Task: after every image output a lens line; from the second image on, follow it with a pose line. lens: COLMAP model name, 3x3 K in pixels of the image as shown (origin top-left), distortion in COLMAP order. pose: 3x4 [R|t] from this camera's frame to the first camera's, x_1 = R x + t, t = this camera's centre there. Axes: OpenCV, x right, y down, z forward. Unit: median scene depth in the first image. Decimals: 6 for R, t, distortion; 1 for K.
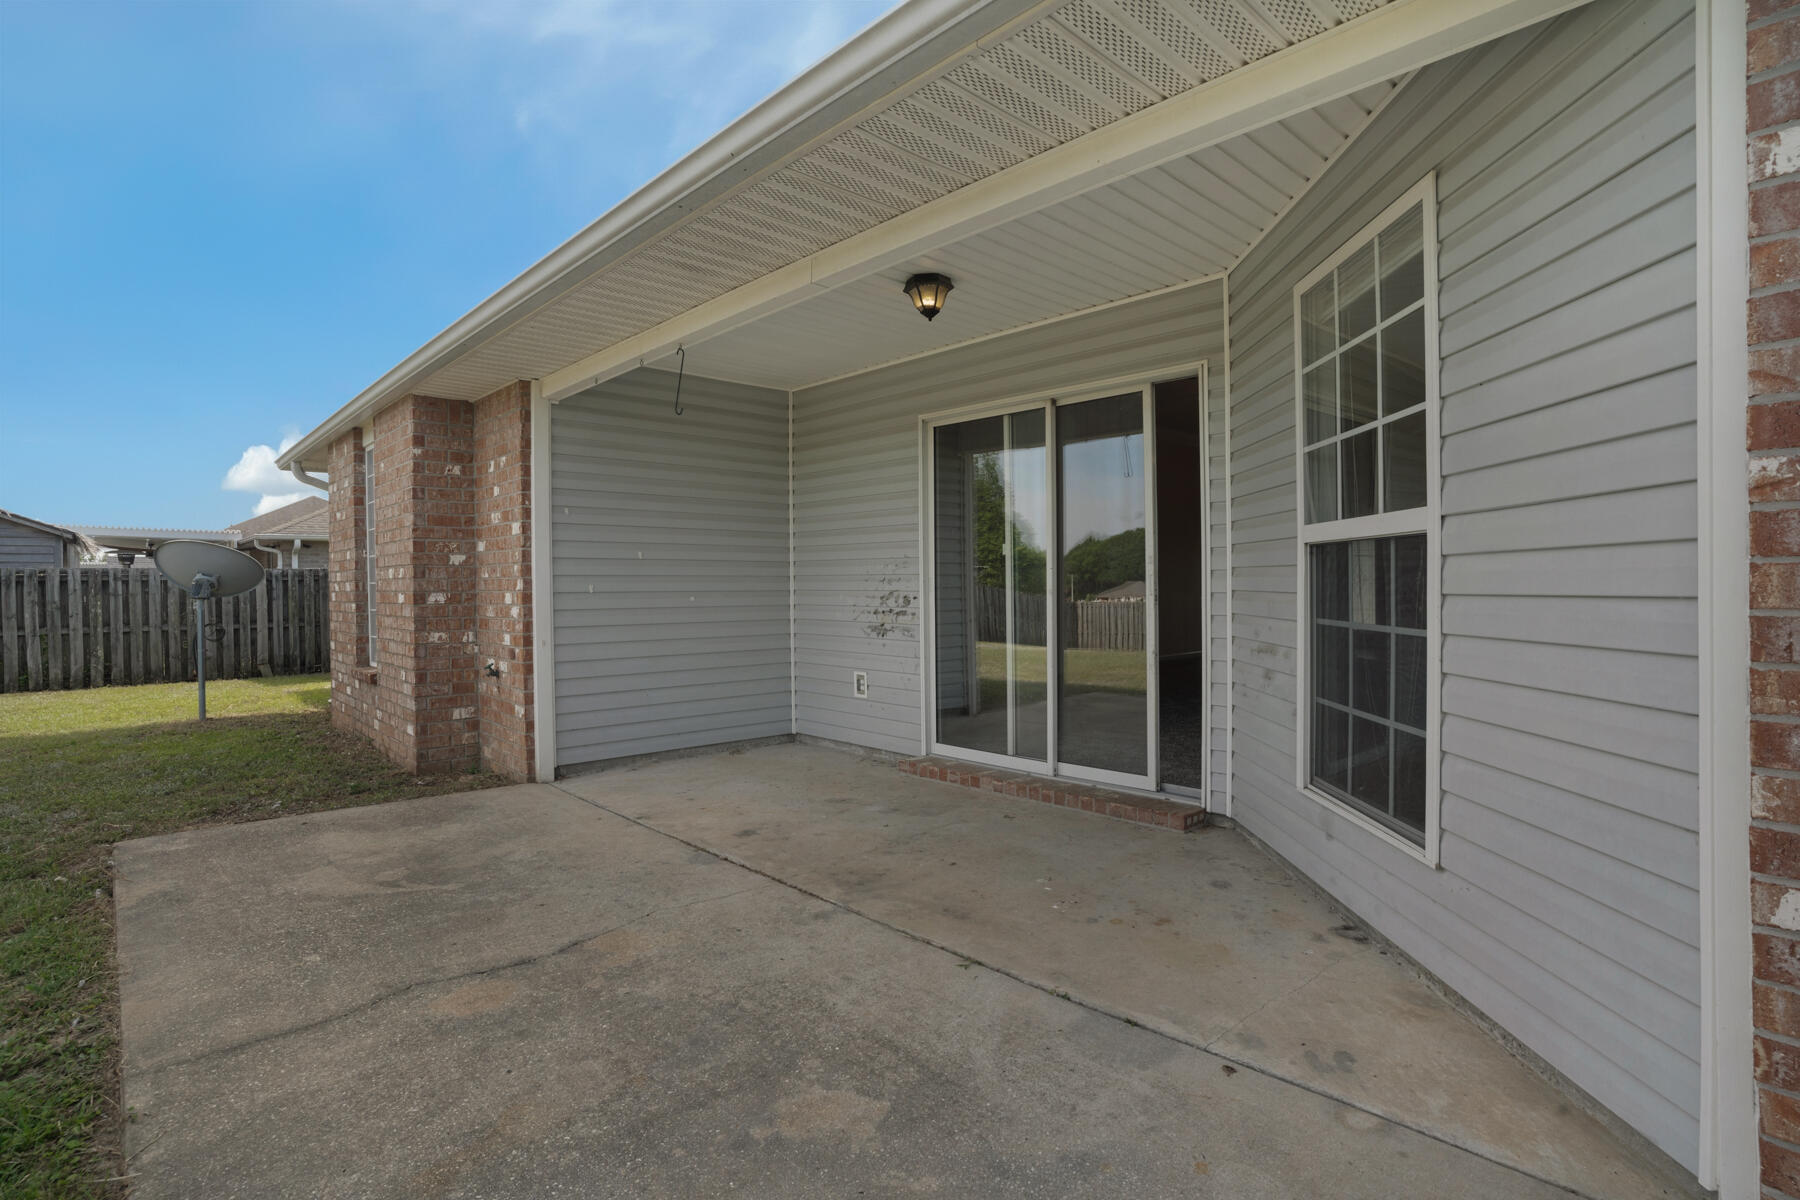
lens RADIAL K [[878.7, 0, 894.4], [0, 878.7, 592.2], [0, 0, 1]] dist [-0.032480, 0.001533]
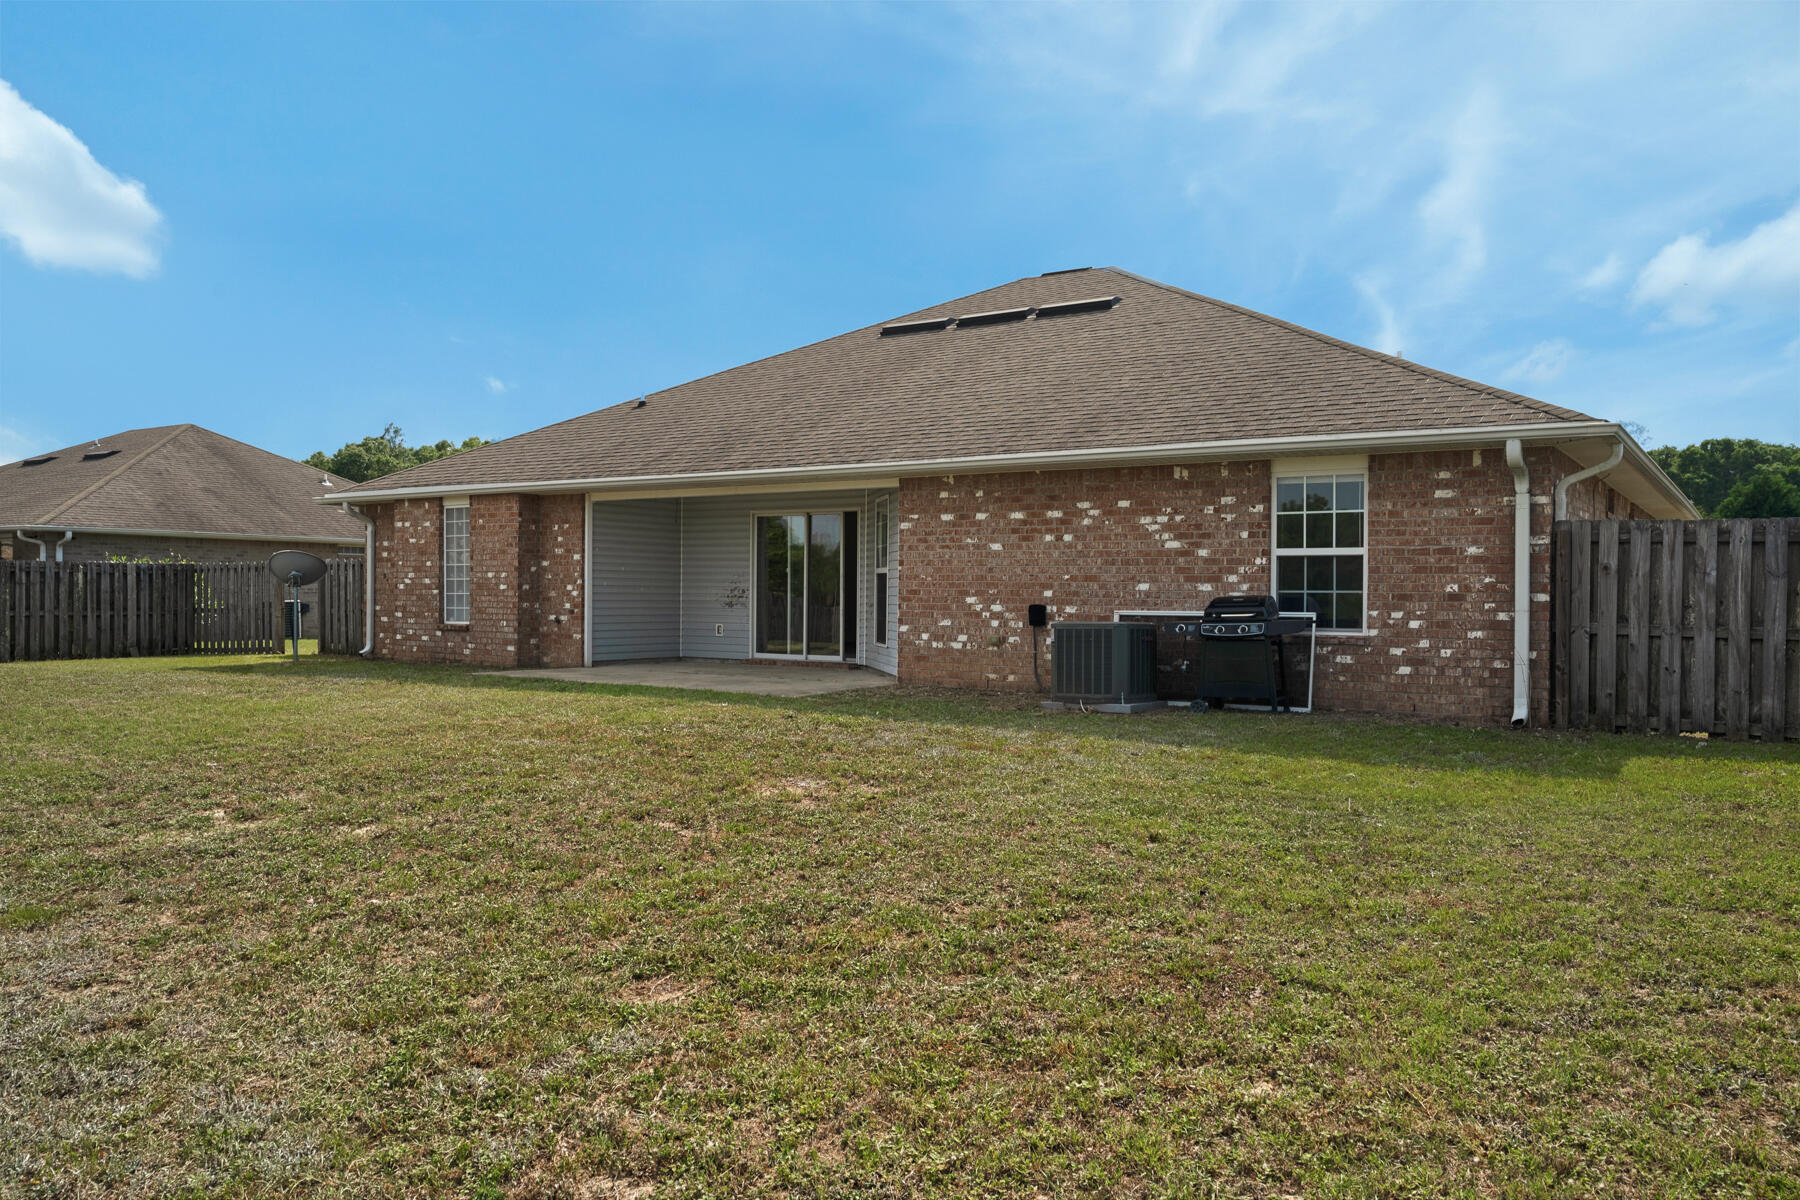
lens RADIAL K [[1324.9, 0, 859.5], [0, 1324.9, 610.0], [0, 0, 1]] dist [0.032569, 0.003629]
pose [[0.978027, 0.011698, 0.208149, -0.399250], [-0.012734, 0.999912, 0.003636, 0.041402], [-0.208089, -0.006207, 0.978090, -2.382333]]
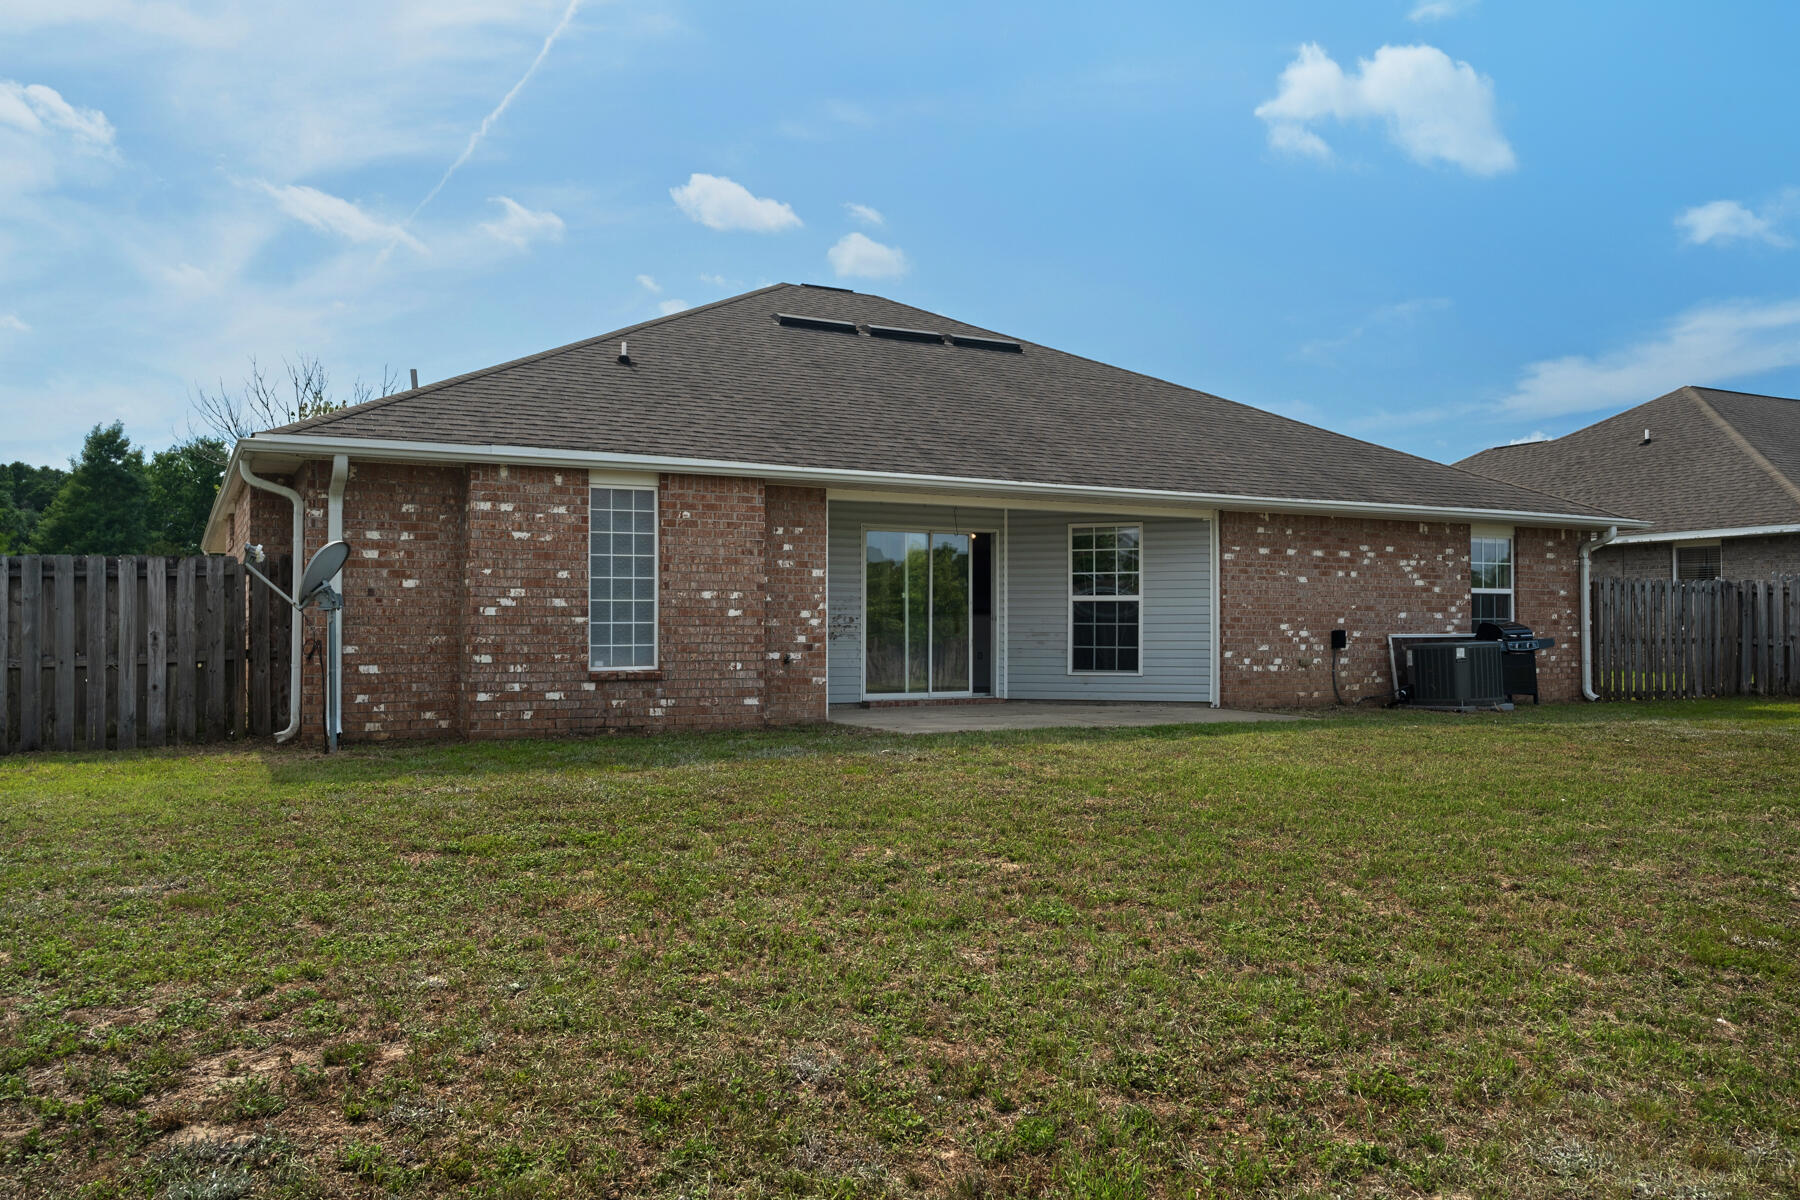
lens RADIAL K [[1438.8, 0, 908.7], [0, 1438.8, 609.8], [0, 0, 1]] dist [0.023678, -0.002038]
pose [[0.247970, 0.023727, 0.968477, -2.877003], [0.006737, 0.999634, -0.026215, 0.068172], [-0.968744, 0.013025, 0.247720, 0.126851]]
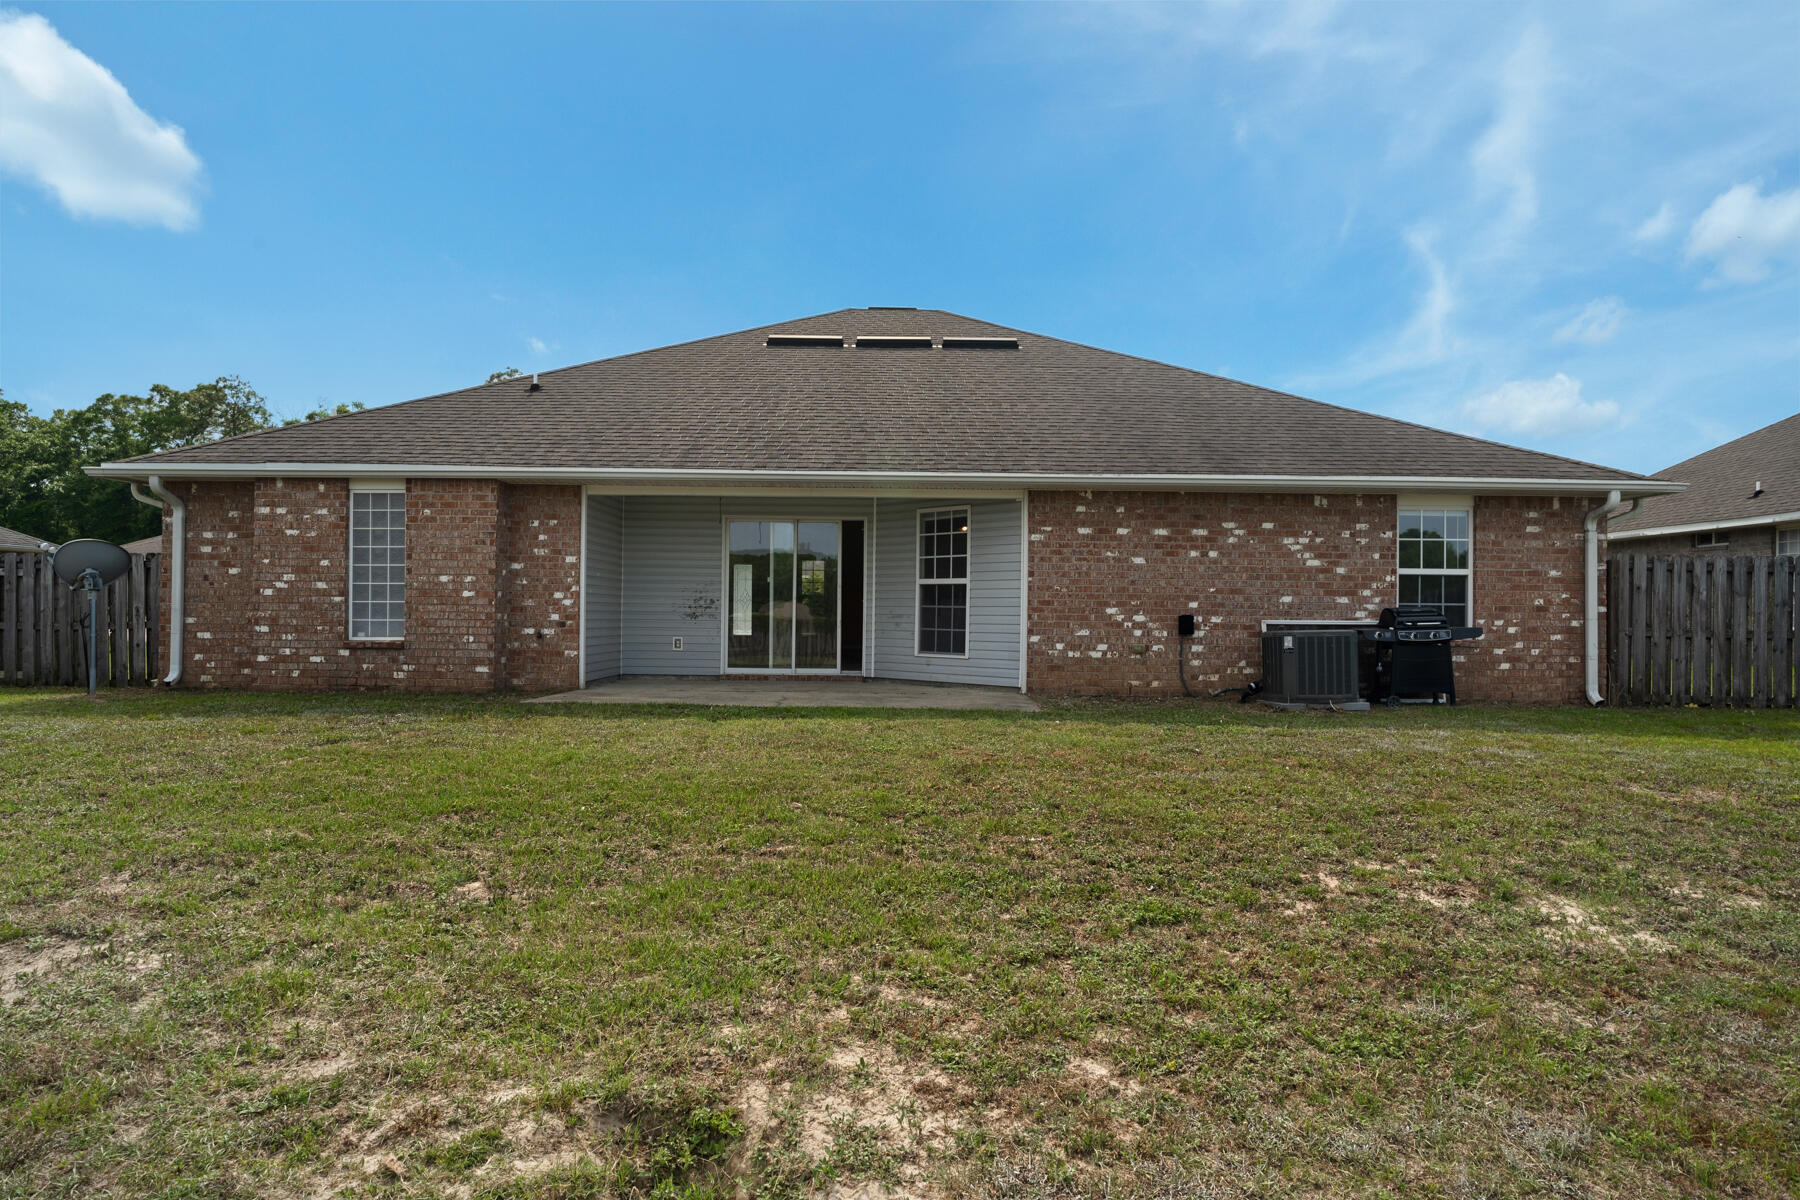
lens RADIAL K [[1162.2, 0, 882.2], [0, 1162.2, 602.3], [0, 0, 1]] dist [-0.011008, 0.011616]
pose [[0.688373, 0.021832, 0.725028, -1.695448], [-0.009156, 0.999729, -0.021410, 0.066492], [-0.725299, 0.008100, 0.688386, -1.185672]]
